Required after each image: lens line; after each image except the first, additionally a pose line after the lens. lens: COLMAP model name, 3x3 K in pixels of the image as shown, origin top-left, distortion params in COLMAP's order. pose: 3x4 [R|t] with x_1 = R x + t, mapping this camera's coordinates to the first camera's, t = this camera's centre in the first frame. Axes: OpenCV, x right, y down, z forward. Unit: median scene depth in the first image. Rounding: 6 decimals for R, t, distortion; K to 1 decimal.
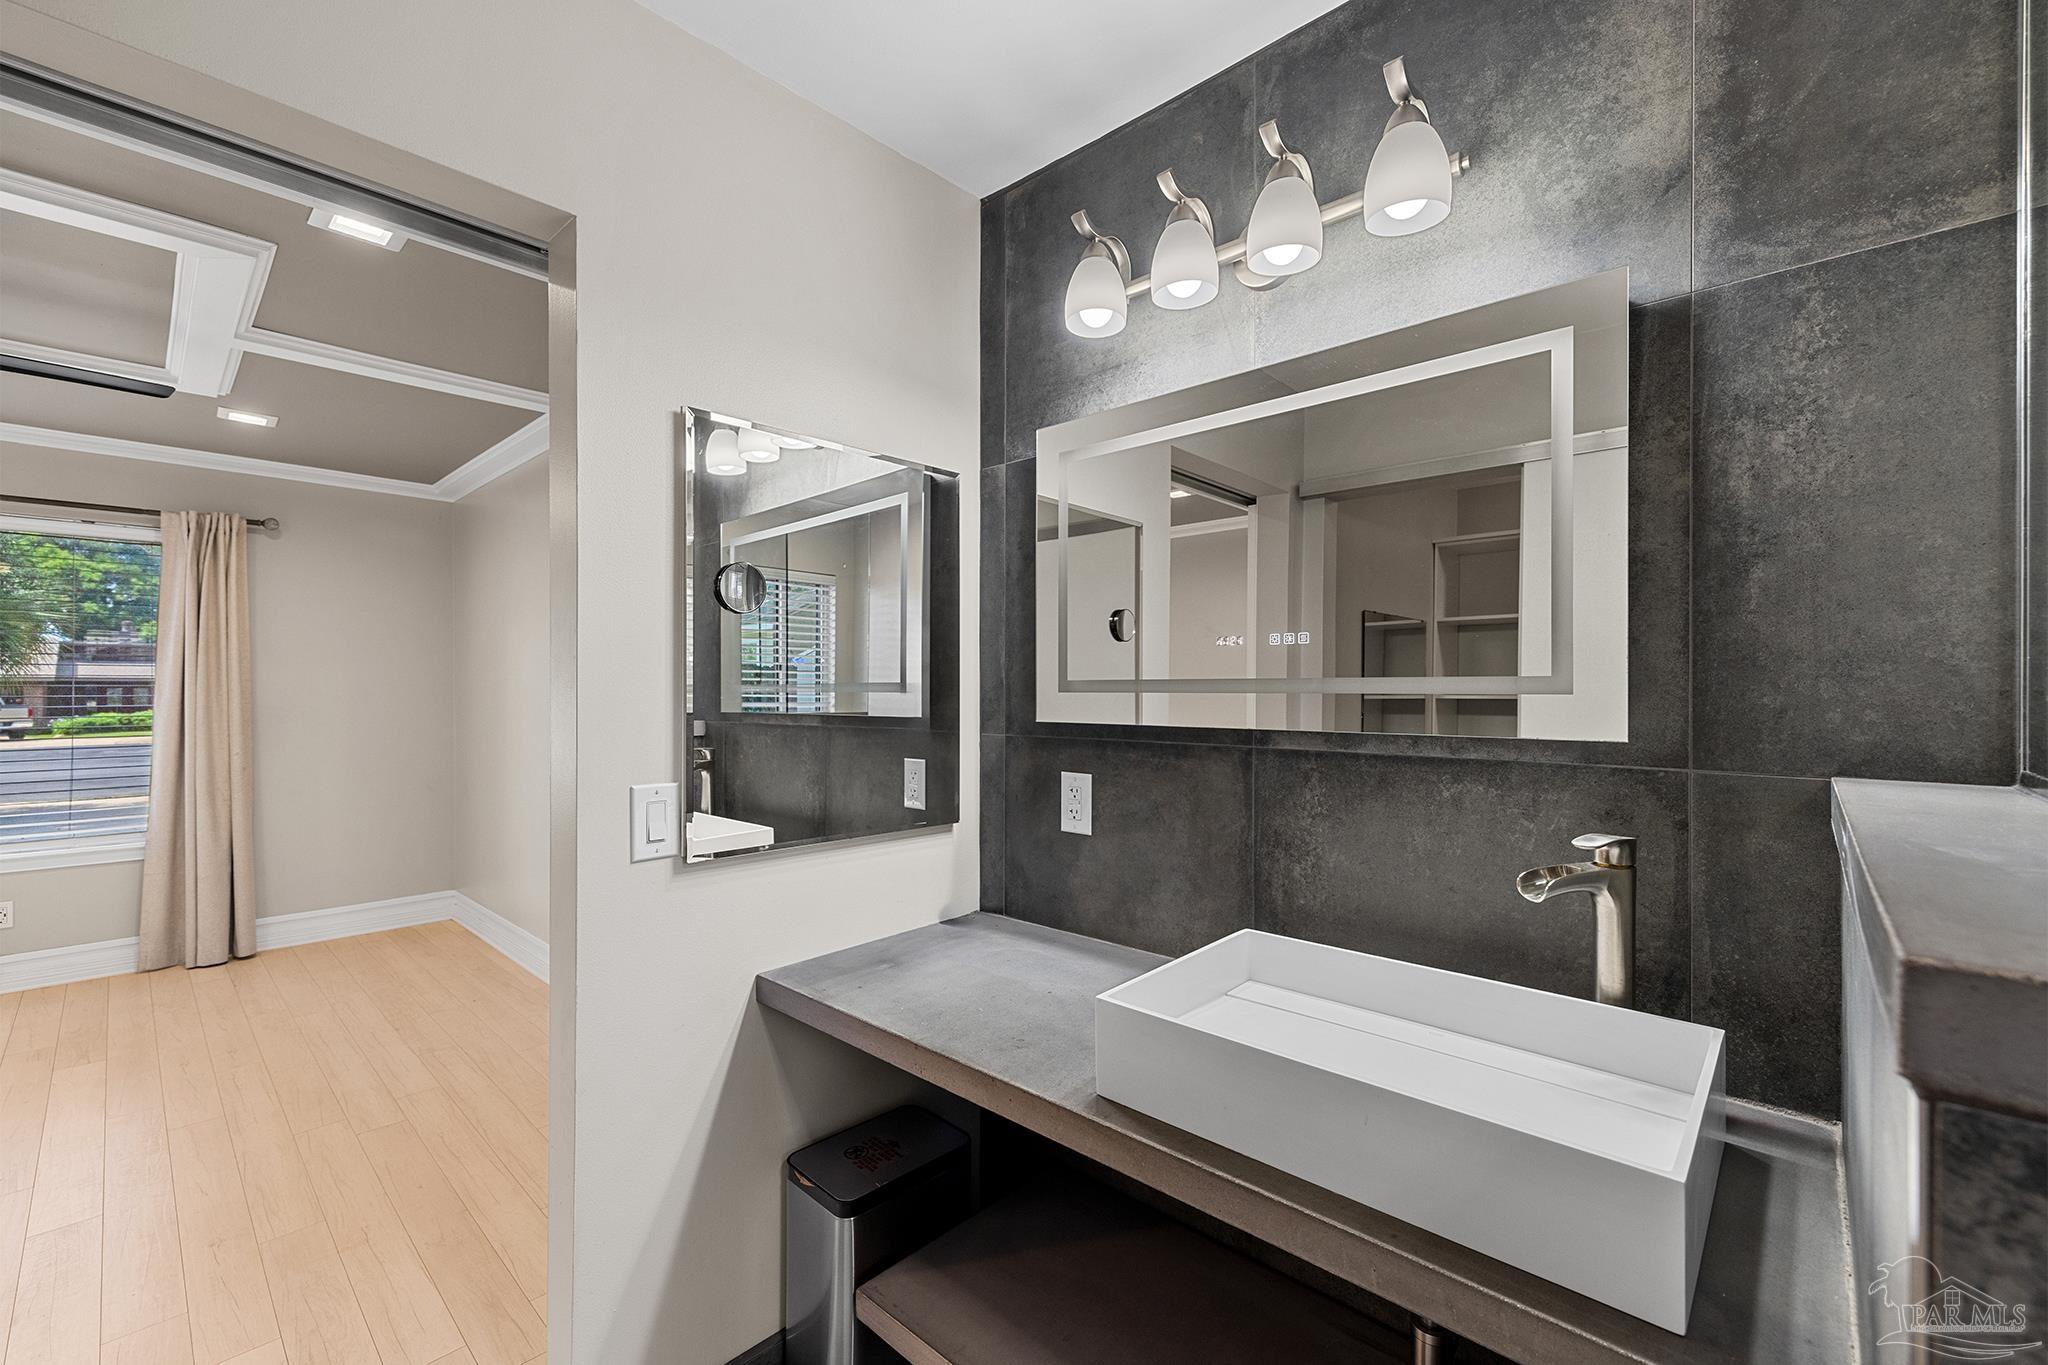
lens RADIAL K [[851.4, 0, 1018.6], [0, 851.4, 680.4], [0, 0, 1]] dist [0.002874, -0.000232]
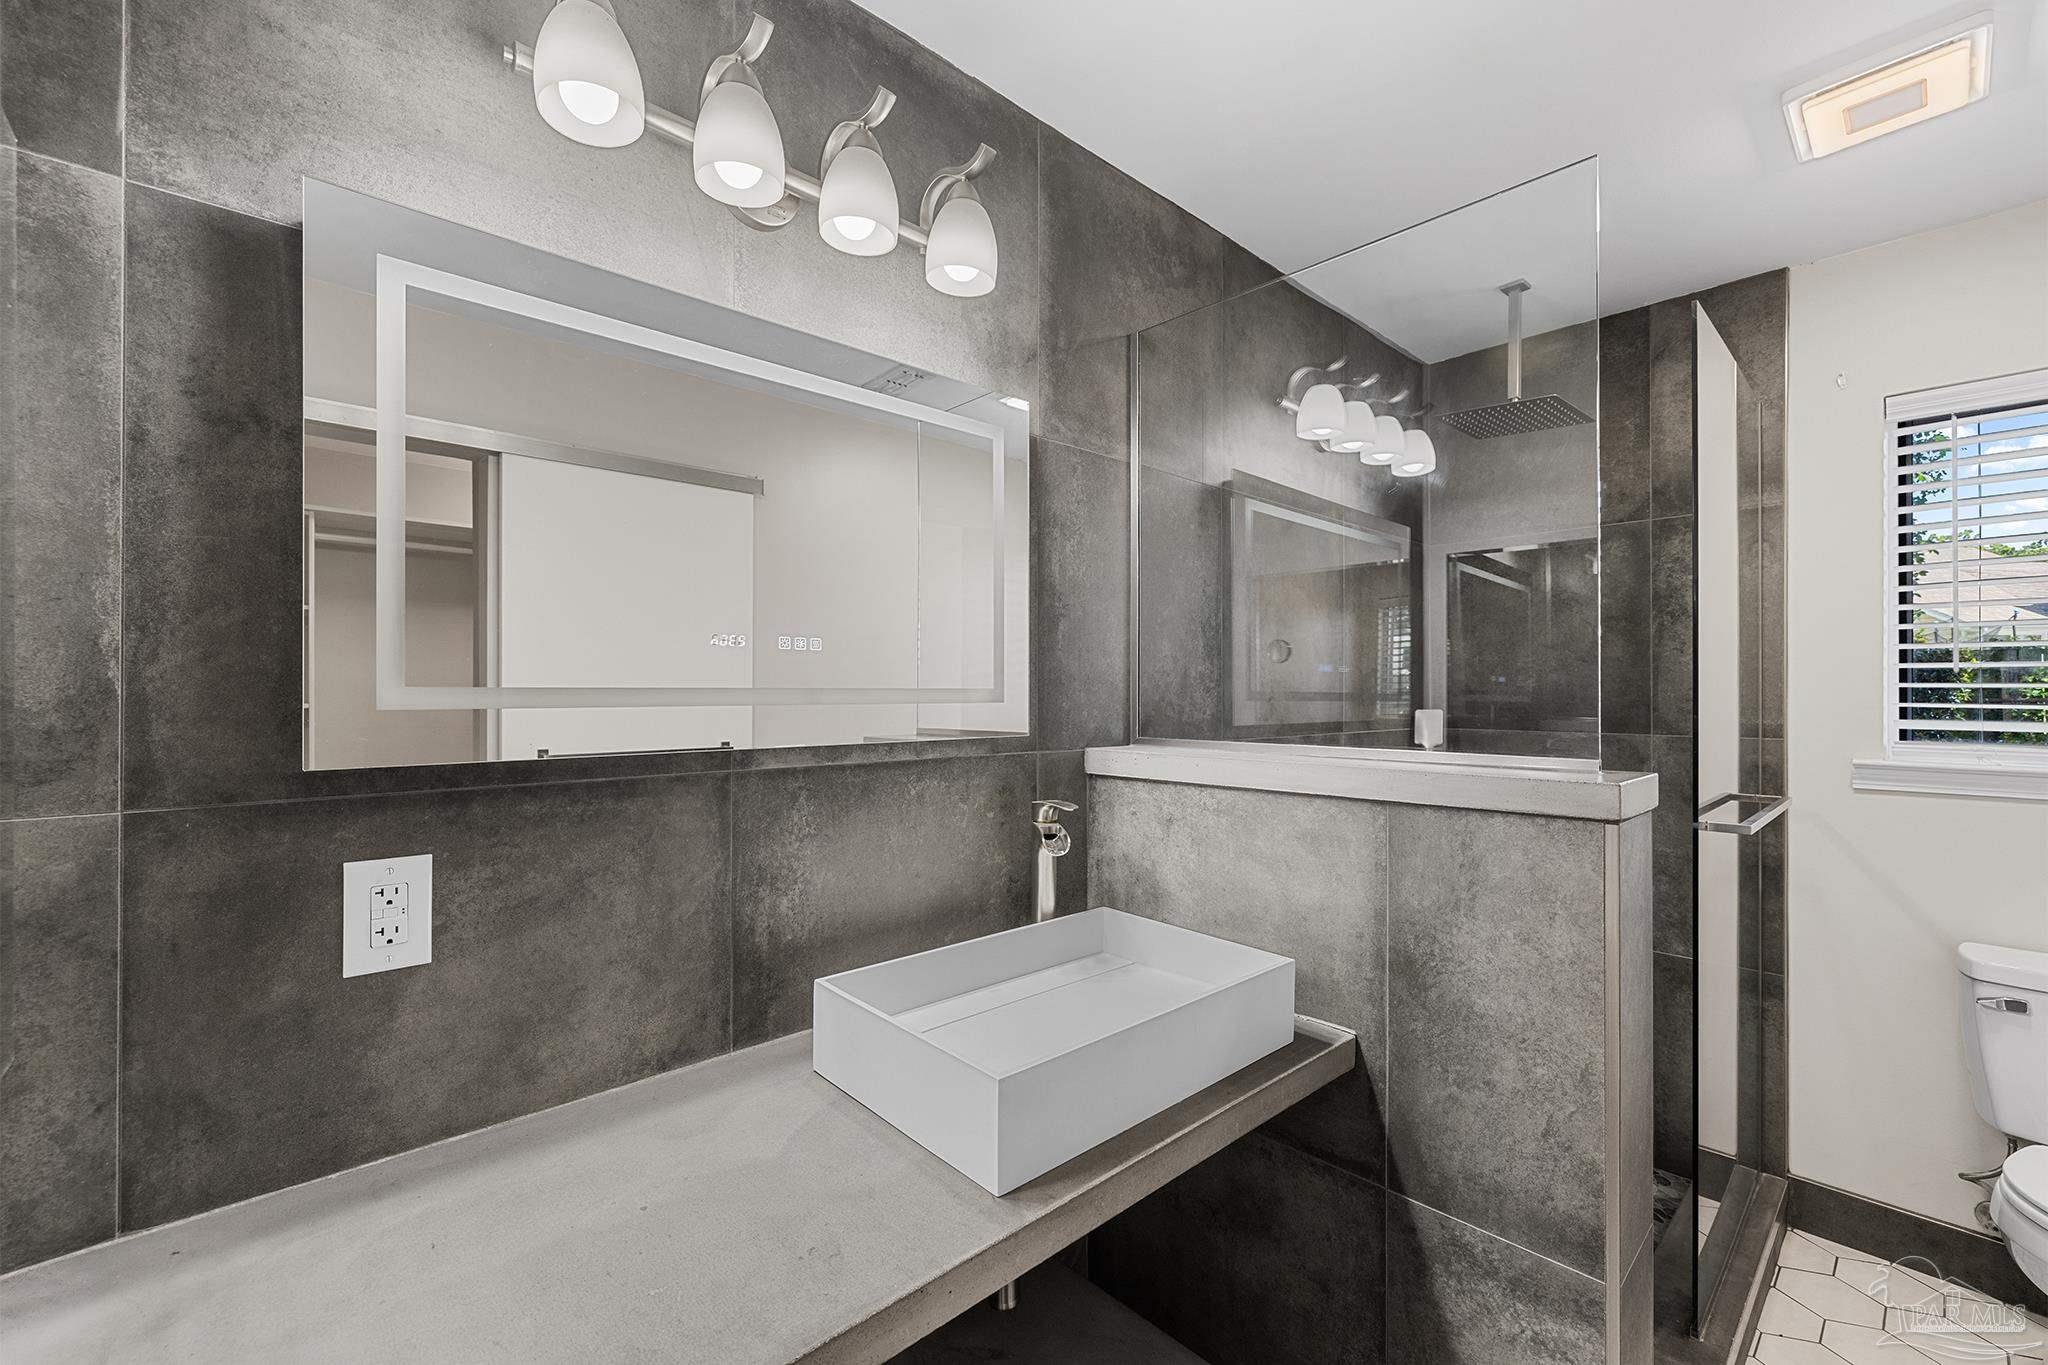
lens RADIAL K [[851.4, 0, 1011.5], [0, 851.4, 691.6], [0, 0, 1]] dist [0.002874, -0.000232]
pose [[0.083702, 0.006661, 0.996469, -0.493058], [-0.002594, 0.999976, -0.006466, 0.006062], [-0.996487, -0.002044, 0.083718, 0.631146]]
